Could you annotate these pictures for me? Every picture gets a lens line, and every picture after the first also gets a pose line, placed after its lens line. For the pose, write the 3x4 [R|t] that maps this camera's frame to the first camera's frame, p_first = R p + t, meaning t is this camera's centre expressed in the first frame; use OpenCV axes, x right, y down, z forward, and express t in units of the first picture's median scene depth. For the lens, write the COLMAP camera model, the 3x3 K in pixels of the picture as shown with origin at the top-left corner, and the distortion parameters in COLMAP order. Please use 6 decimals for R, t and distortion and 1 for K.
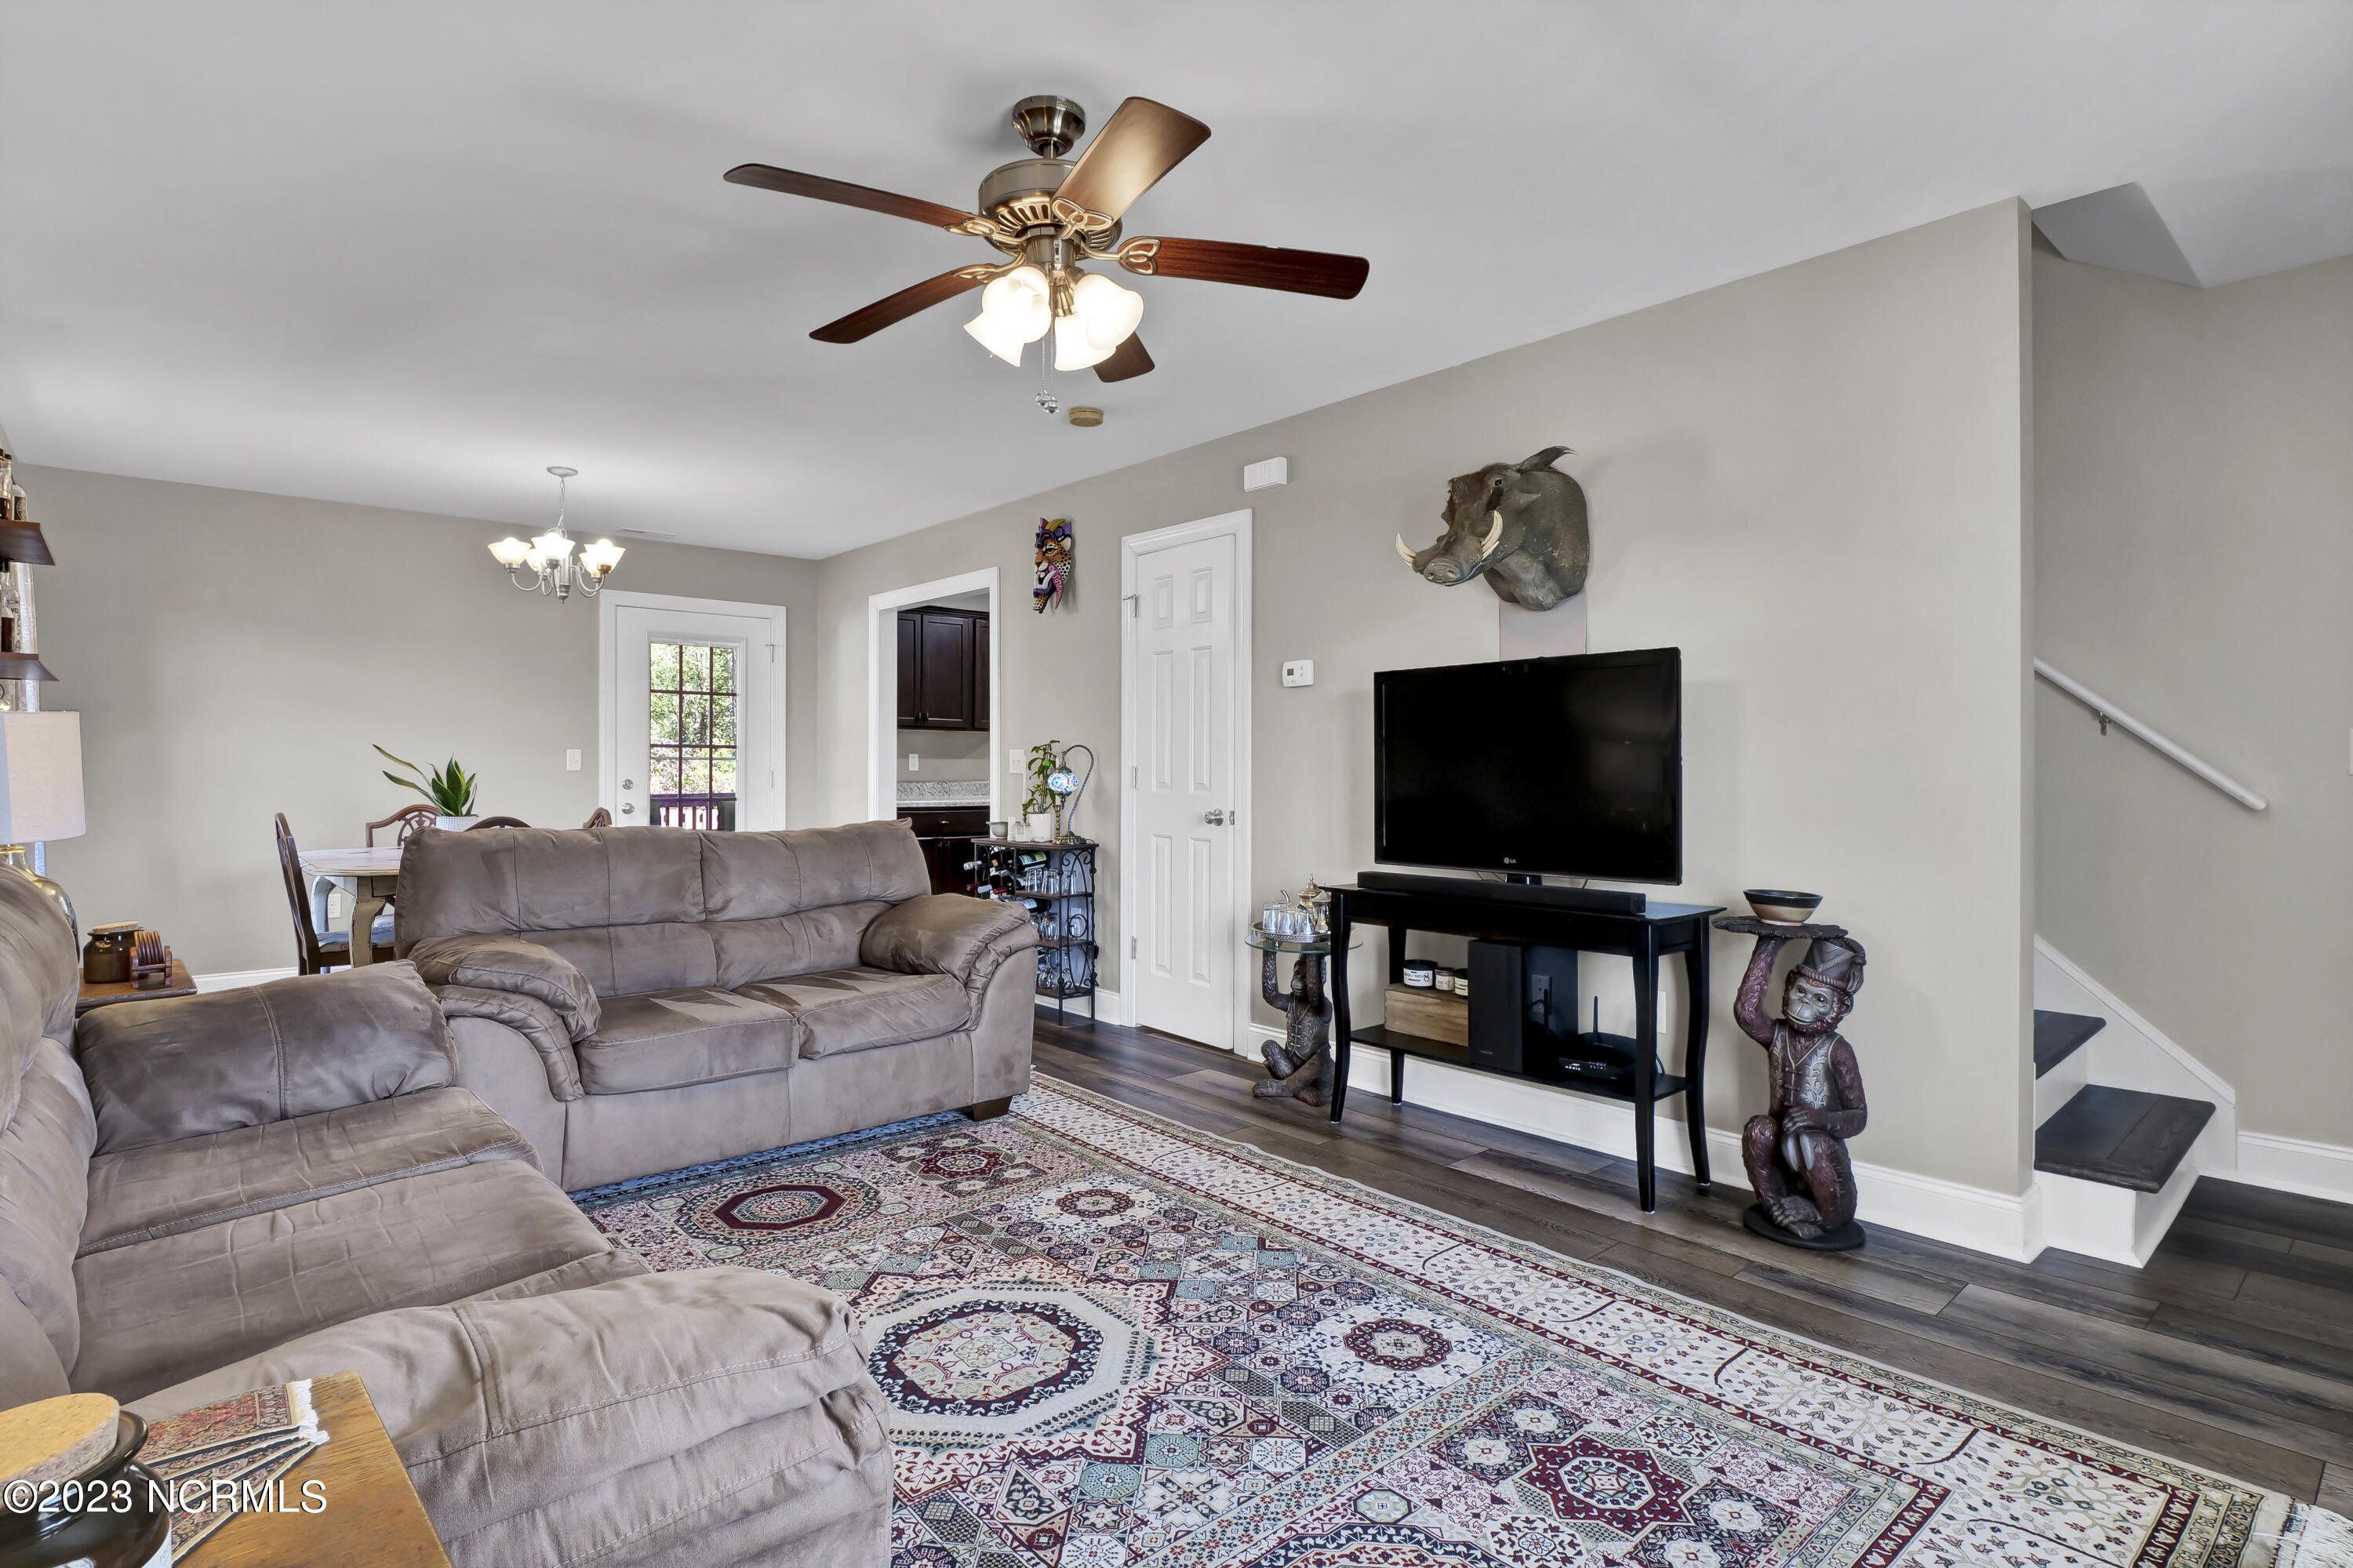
lens RADIAL K [[1181.6, 0, 1163.4], [0, 1181.6, 774.1], [0, 0, 1]] dist [-0.013067, -0.001231]
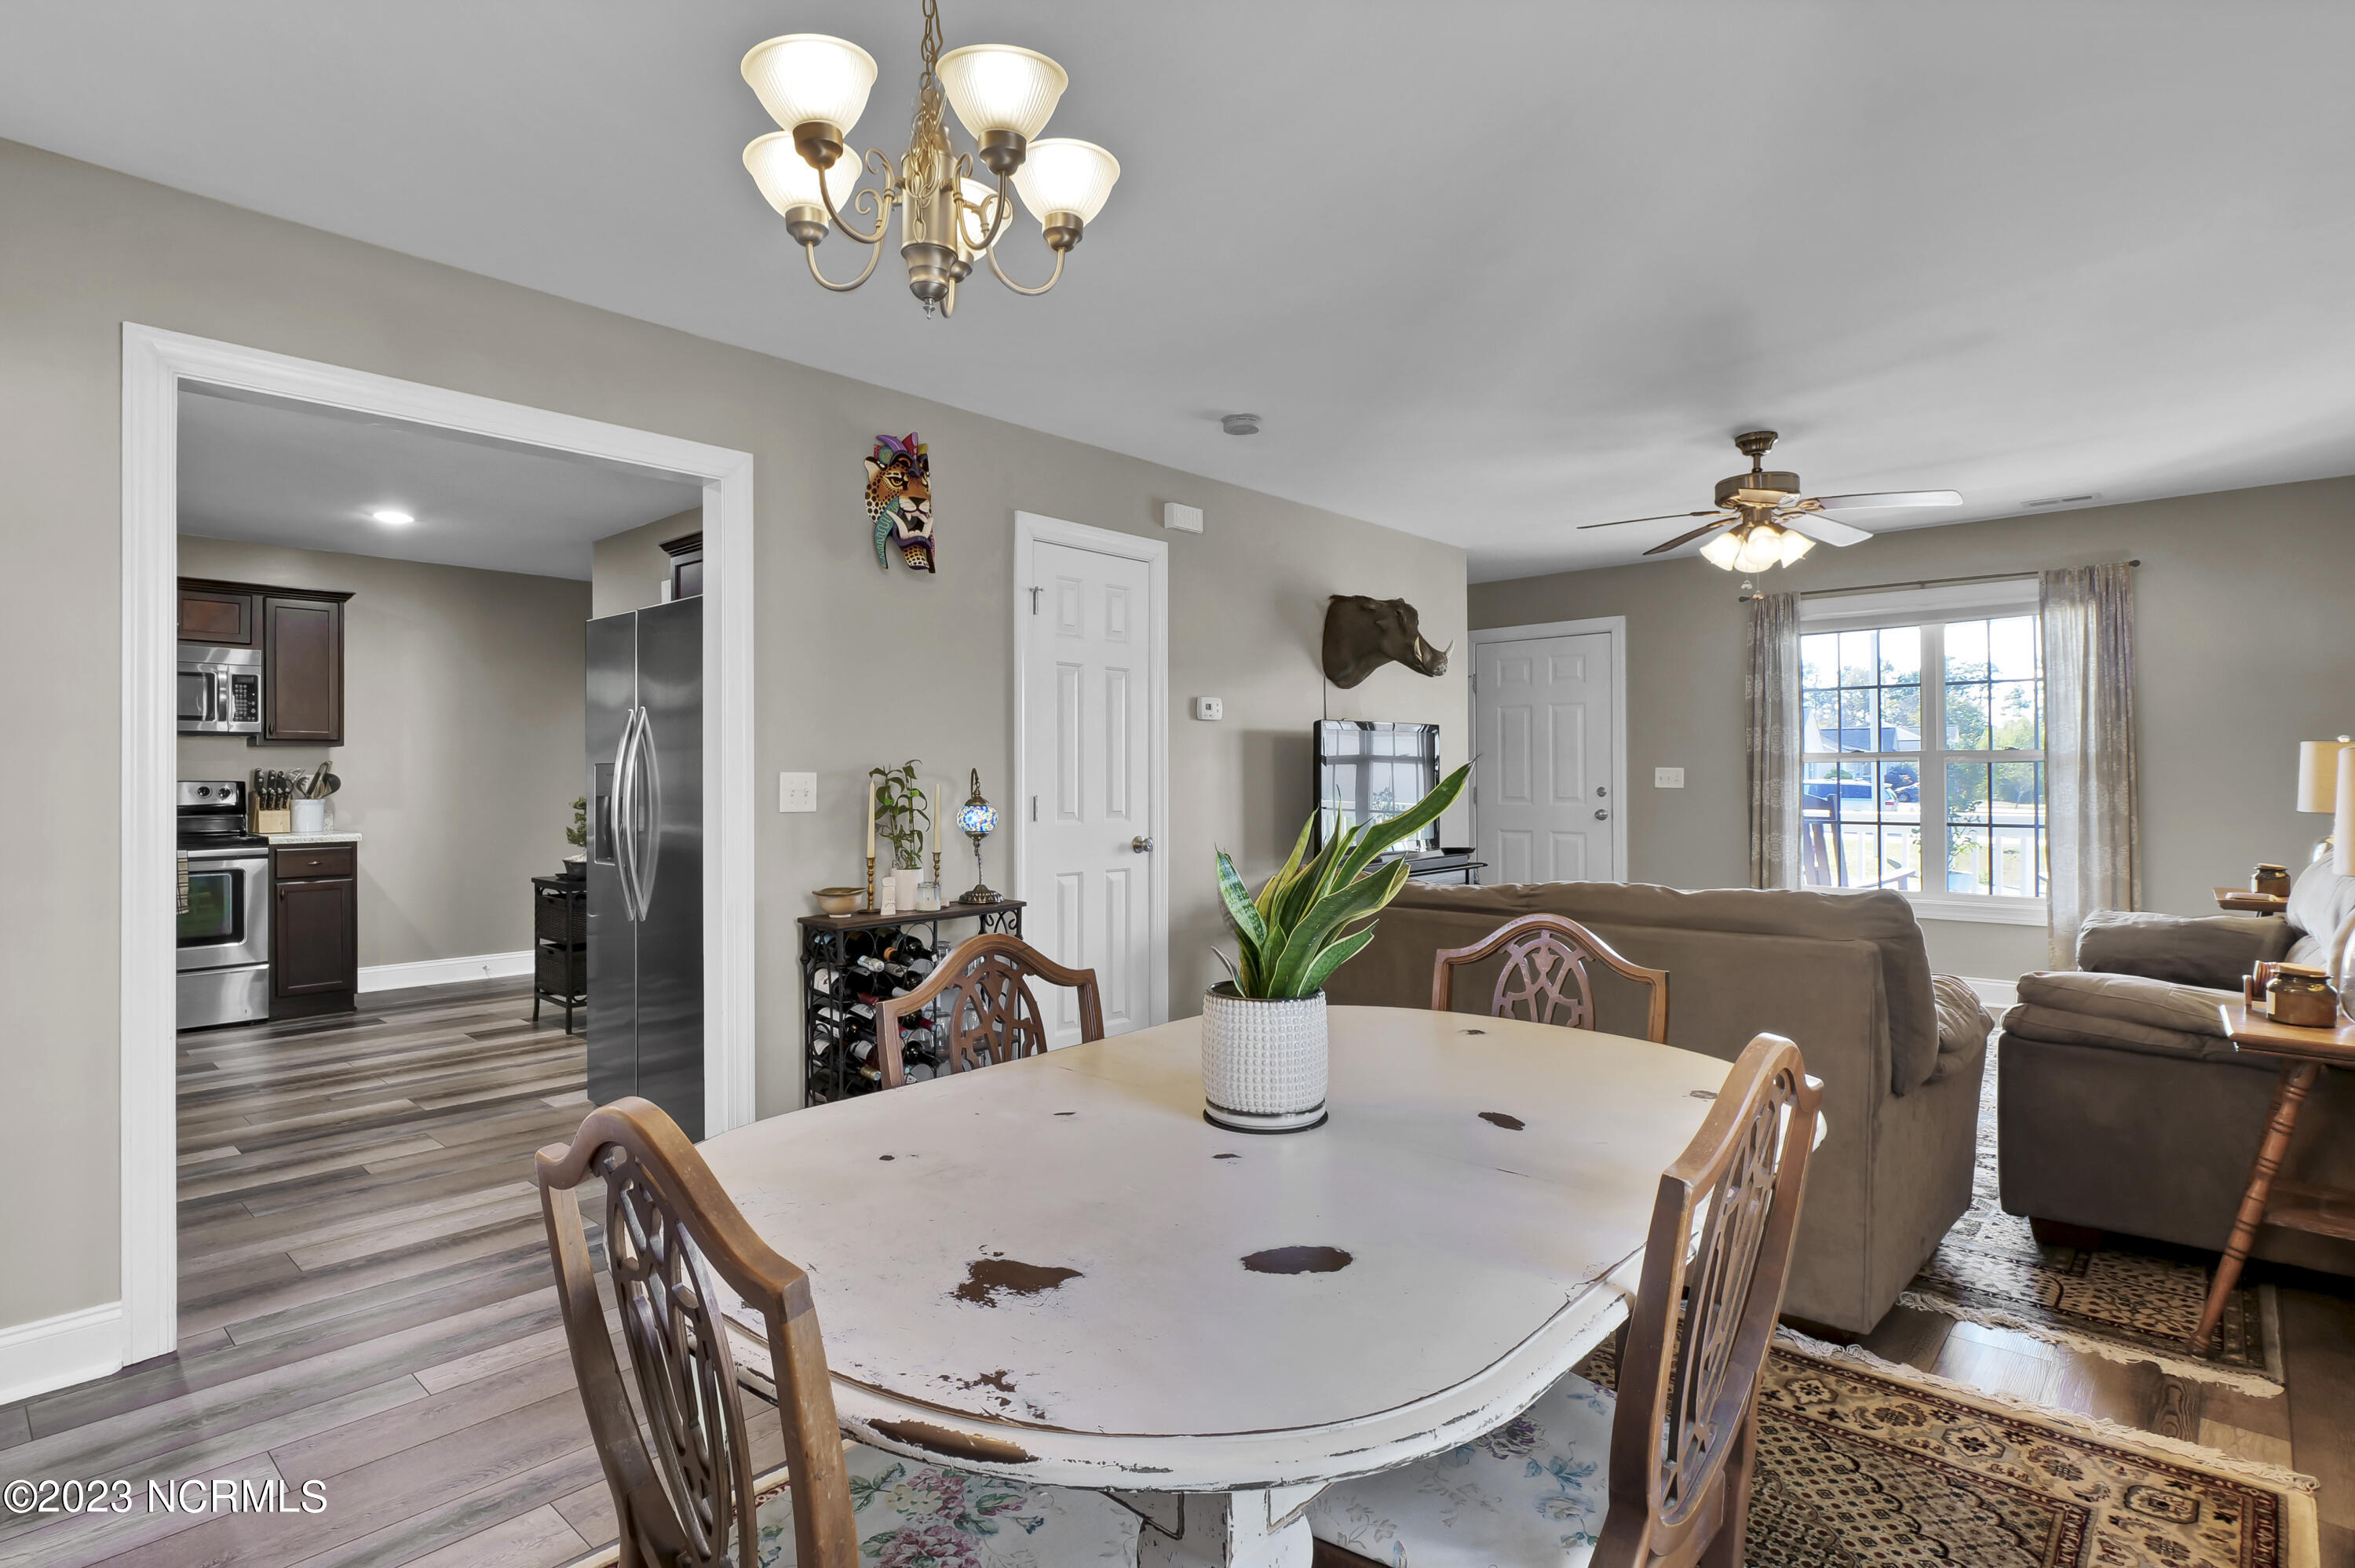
lens RADIAL K [[1182.4, 0, 1164.4], [0, 1182.4, 774.1], [0, 0, 1]] dist [-0.013067, -0.001231]
pose [[-0.118076, 0.001564, 0.993003, -1.488613], [0.008799, 0.999961, -0.000528, -0.033749], [-0.992966, 0.008675, -0.118085, 1.755938]]
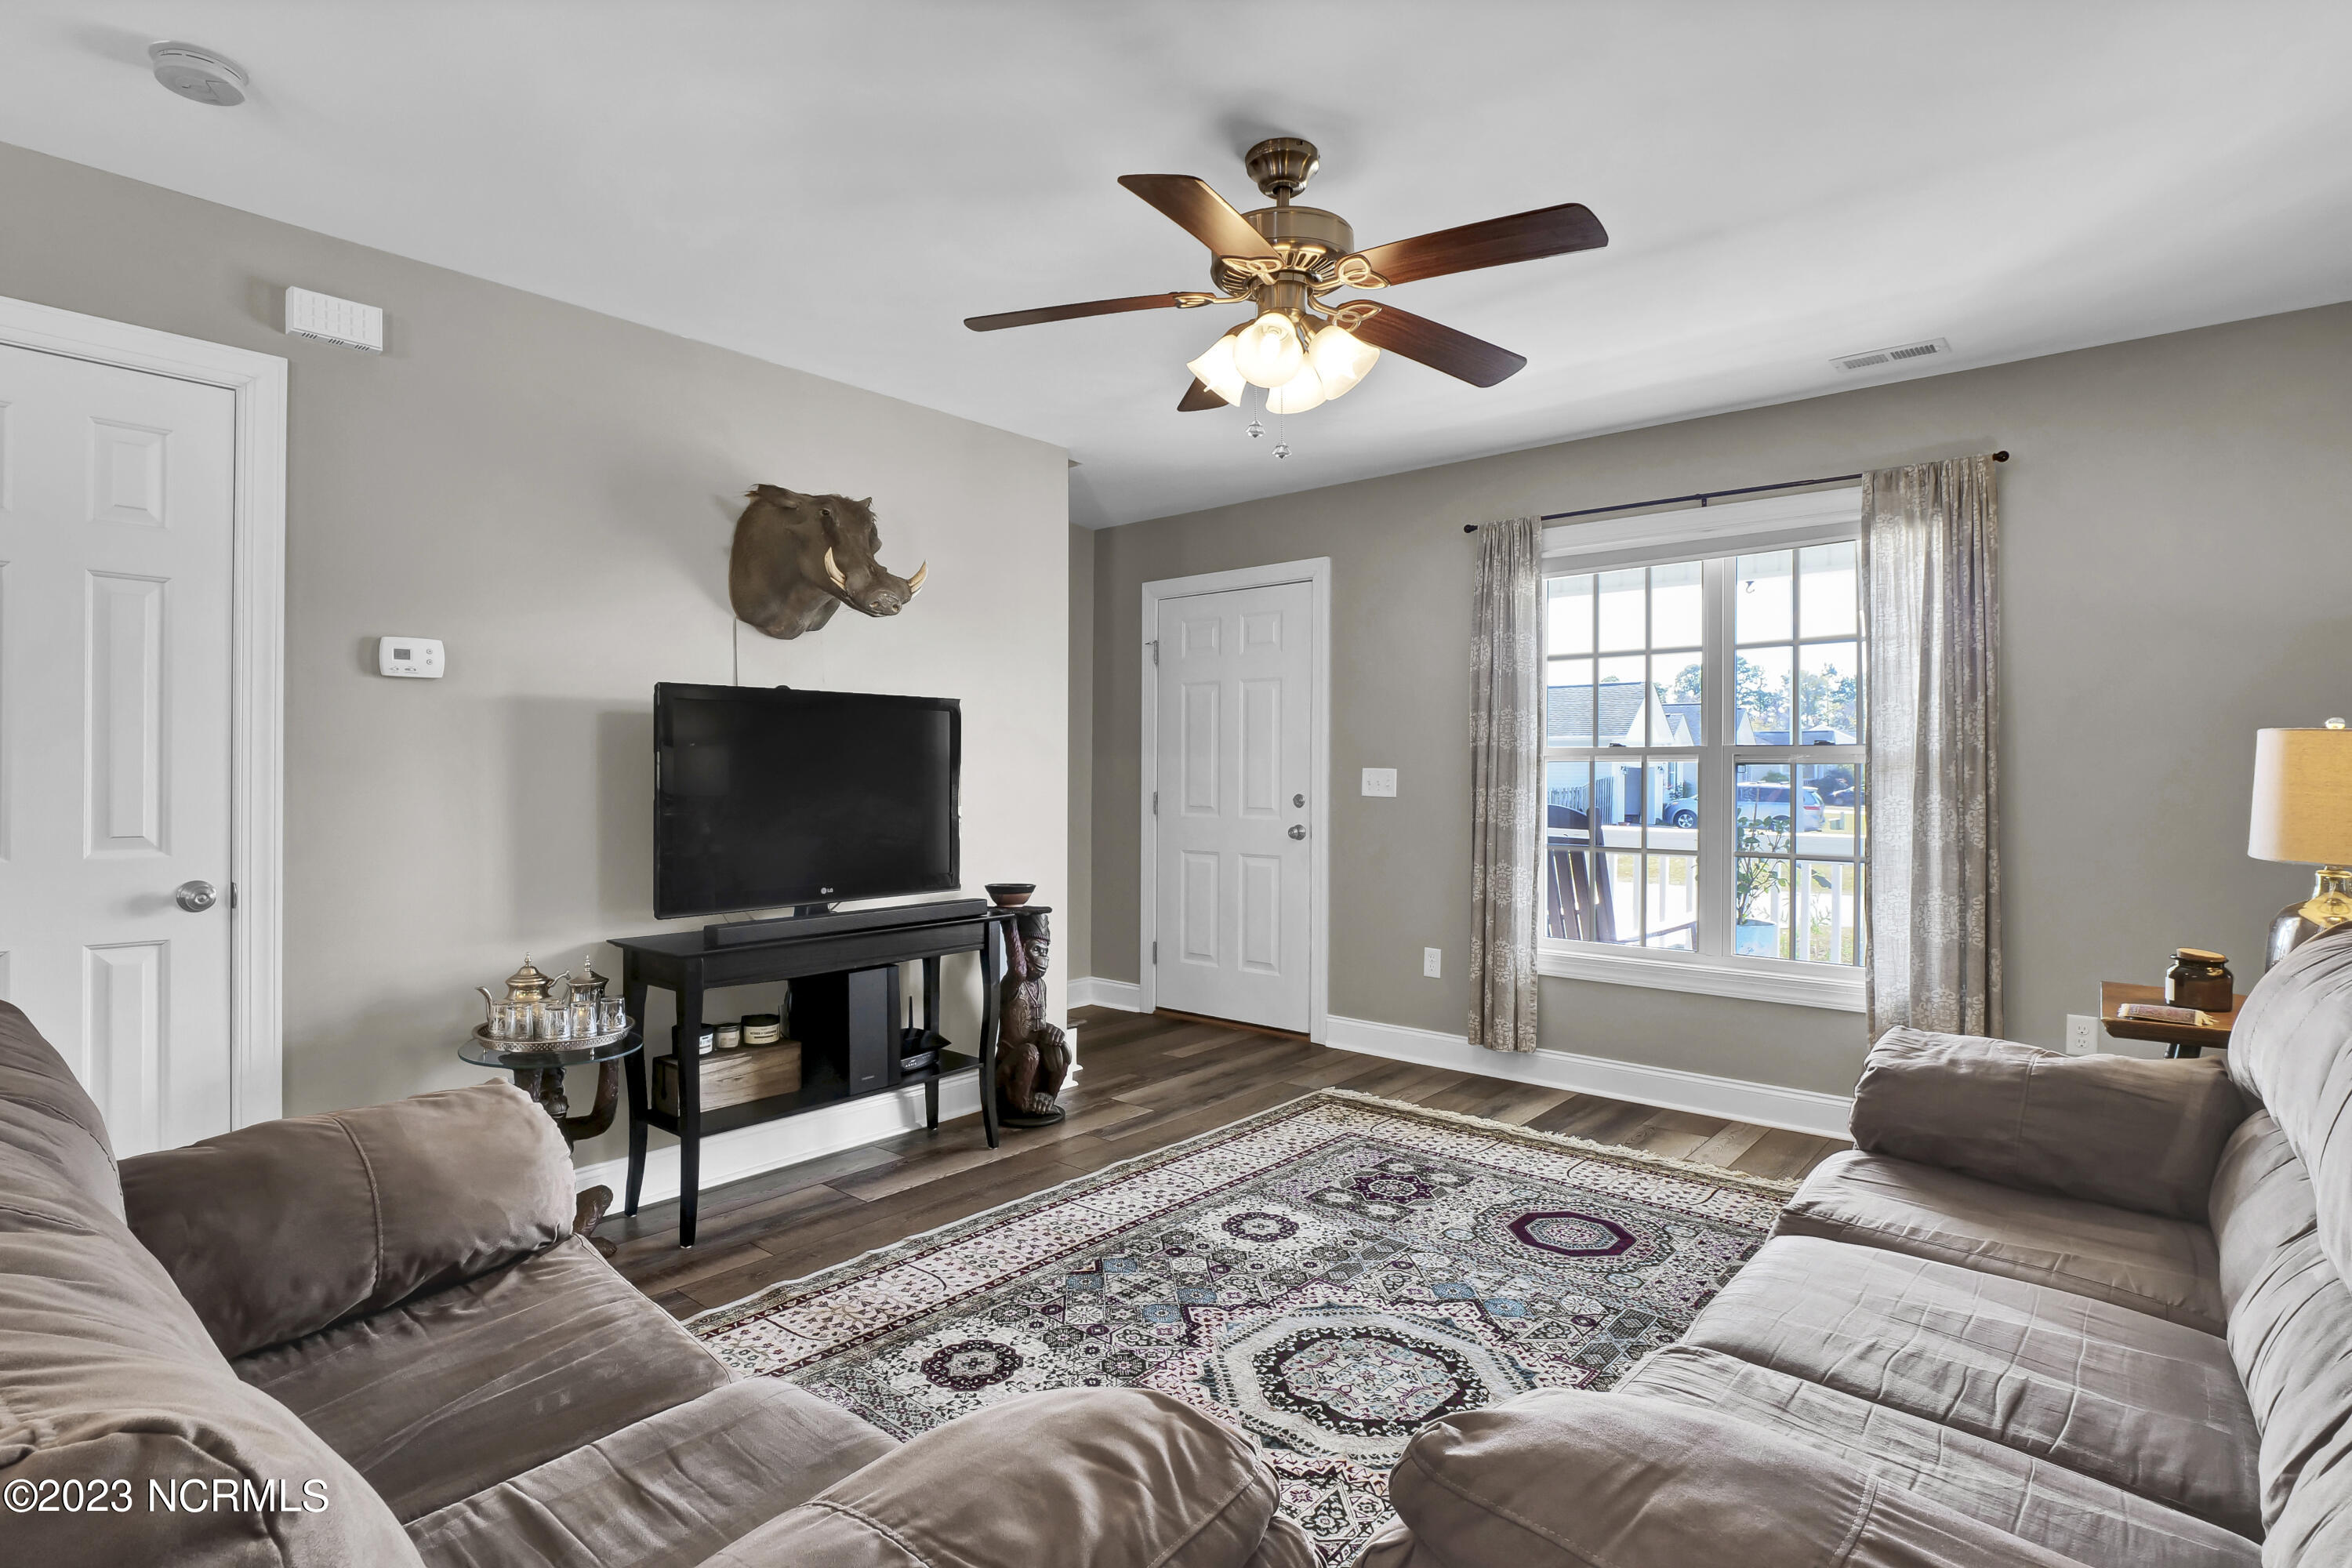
lens RADIAL K [[1170.7, 0, 1176.0], [0, 1170.7, 784.0], [0, 0, 1]] dist [-0.009955, -0.000925]
pose [[-0.151545, -0.009483, 0.988405, -0.874652], [-0.000297, 0.999954, 0.009548, -0.032316], [-0.988450, 0.001153, -0.151541, 1.017147]]
